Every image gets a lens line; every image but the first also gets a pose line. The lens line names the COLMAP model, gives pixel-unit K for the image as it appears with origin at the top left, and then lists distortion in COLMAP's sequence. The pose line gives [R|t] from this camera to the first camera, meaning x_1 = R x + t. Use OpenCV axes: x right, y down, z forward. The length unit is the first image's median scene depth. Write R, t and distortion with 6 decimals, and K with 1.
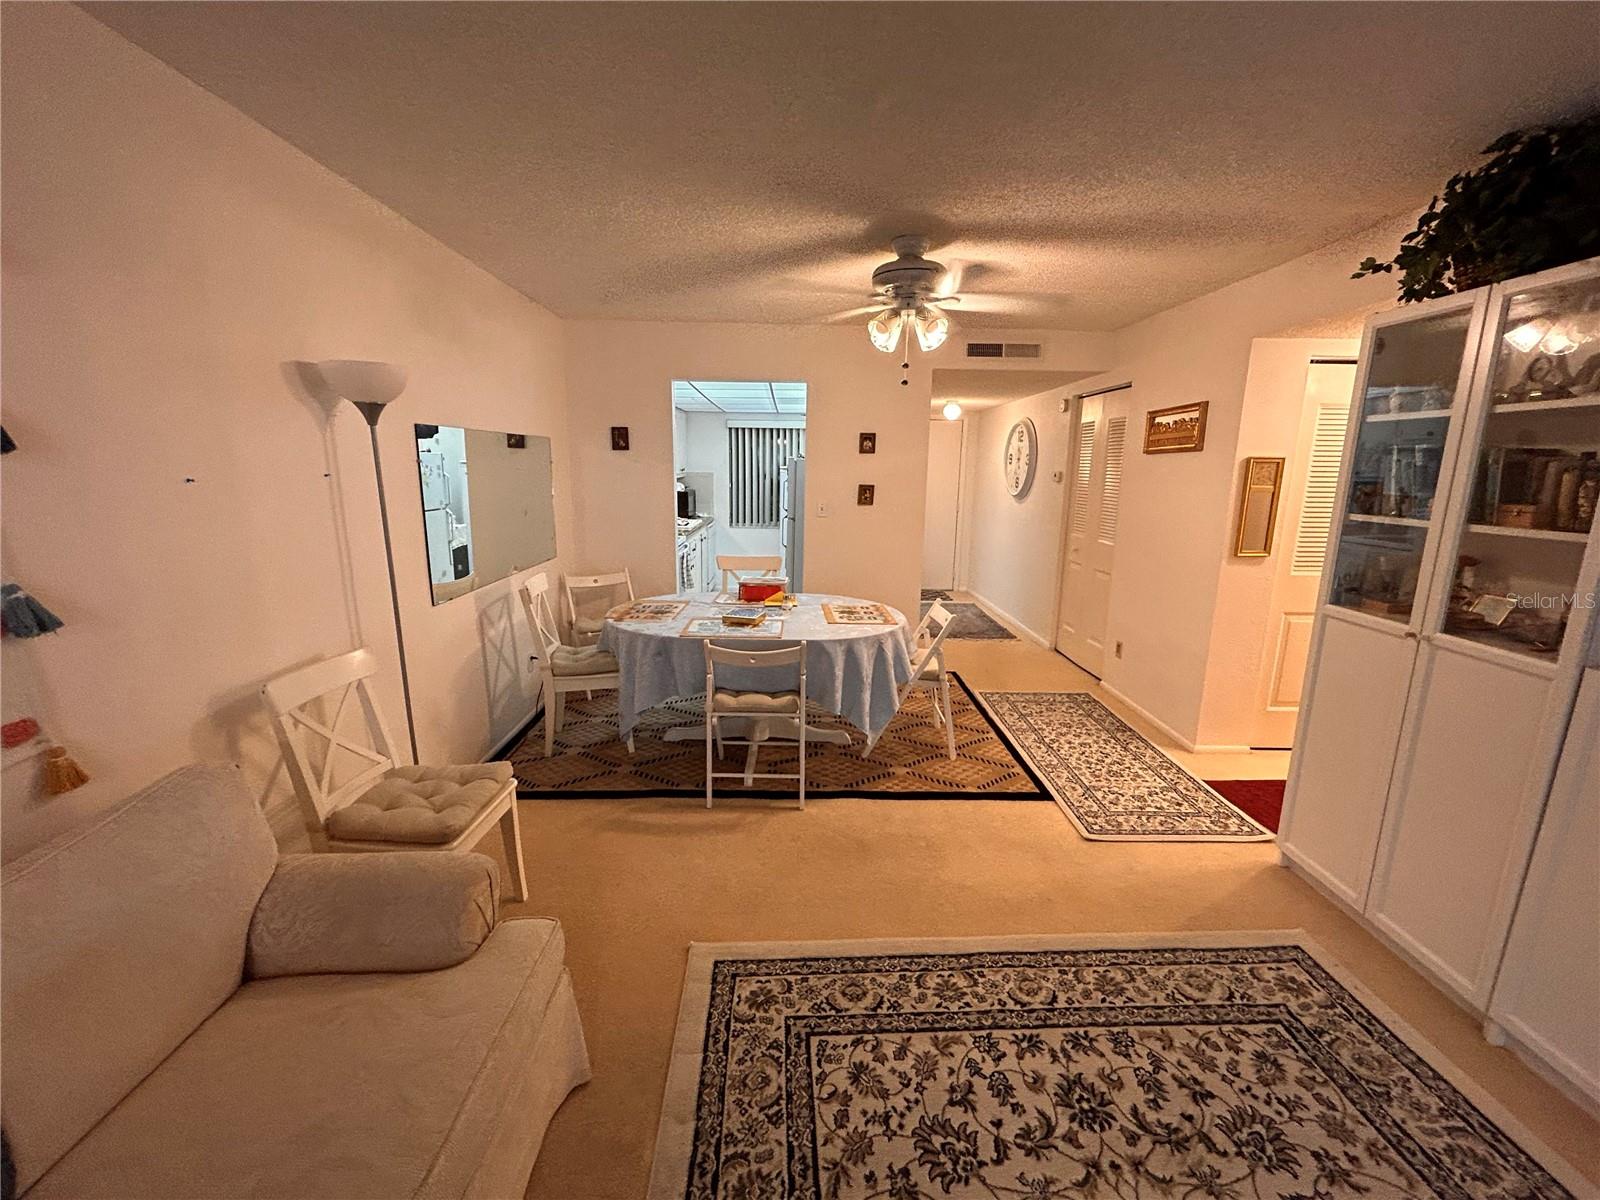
lens RADIAL K [[643.1, 0, 802.3], [0, 643.1, 602.3], [0, 0, 1]] dist [0.002253, 0.000162]
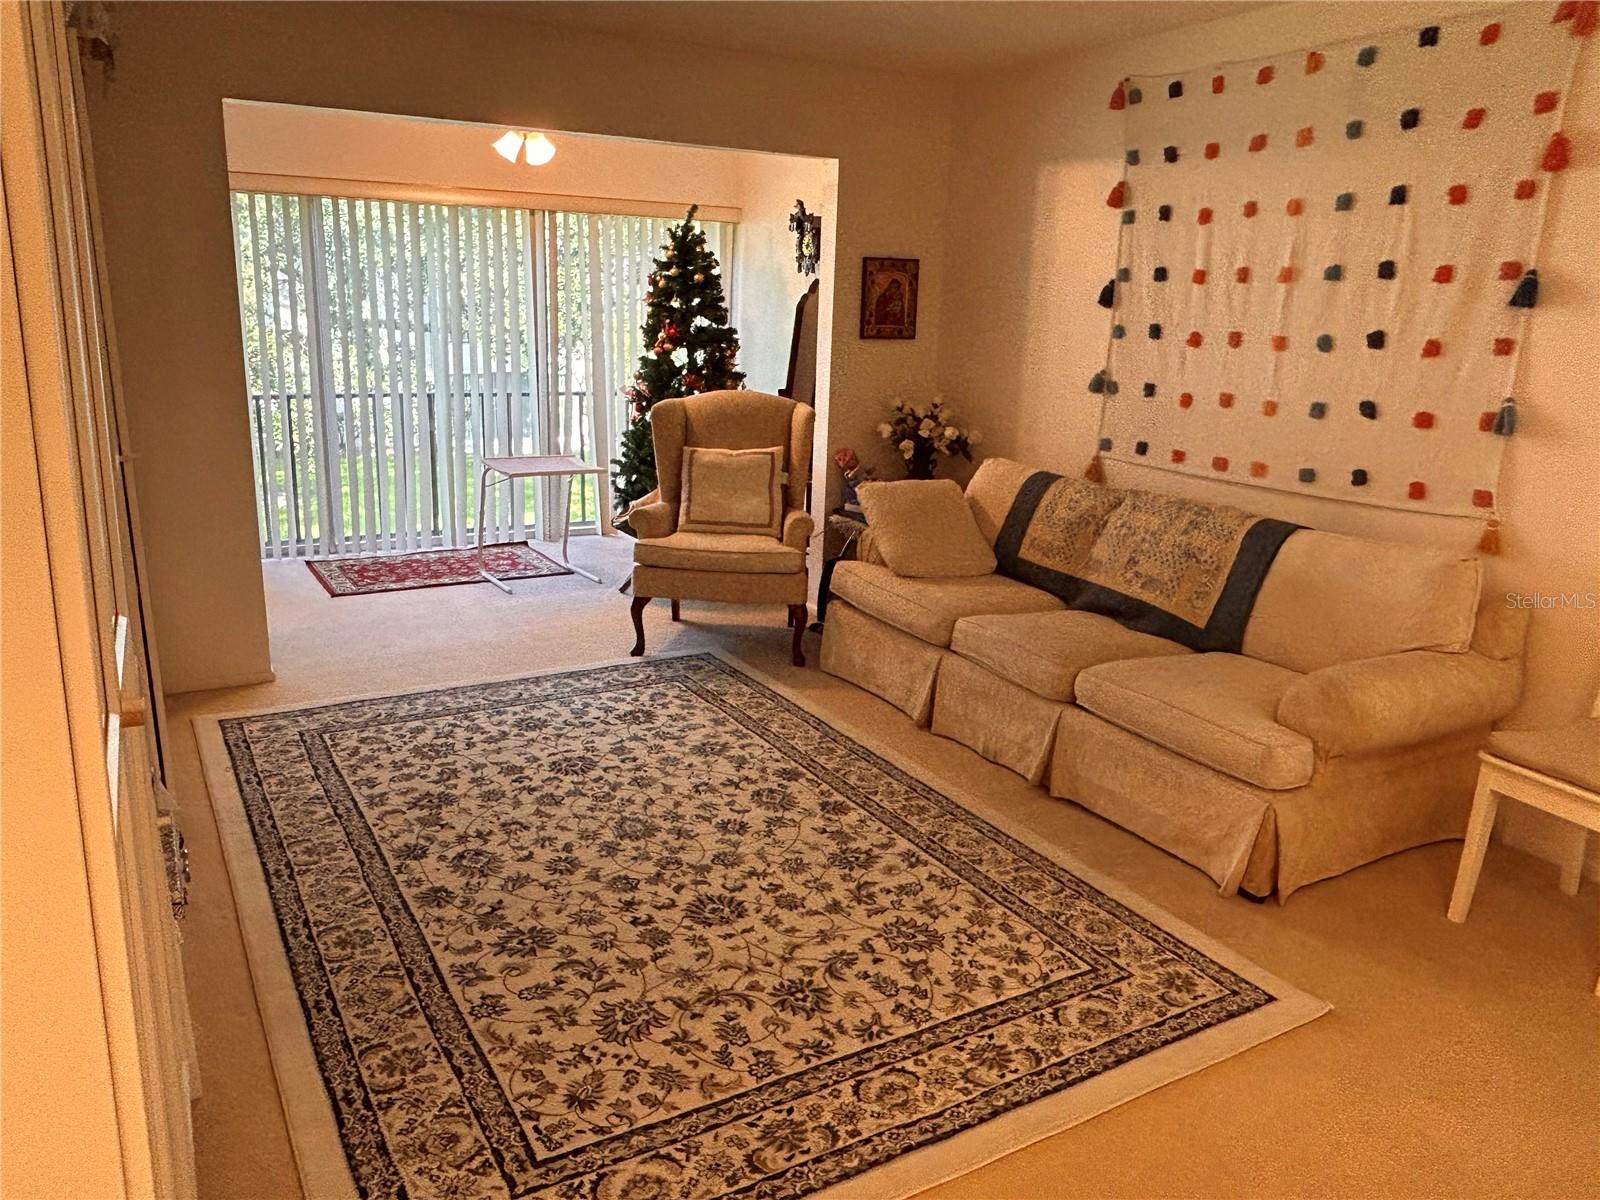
lens RADIAL K [[1171.5, 0, 799.2], [0, 1171.5, 600.6], [0, 0, 1]] dist [0.004316, 0.000694]
pose [[-0.880561, 0.081685, -0.466841, 1.026203], [-0.130589, 0.905084, 0.404684, -0.337135], [0.455587, 0.417314, -0.786314, 1.821014]]
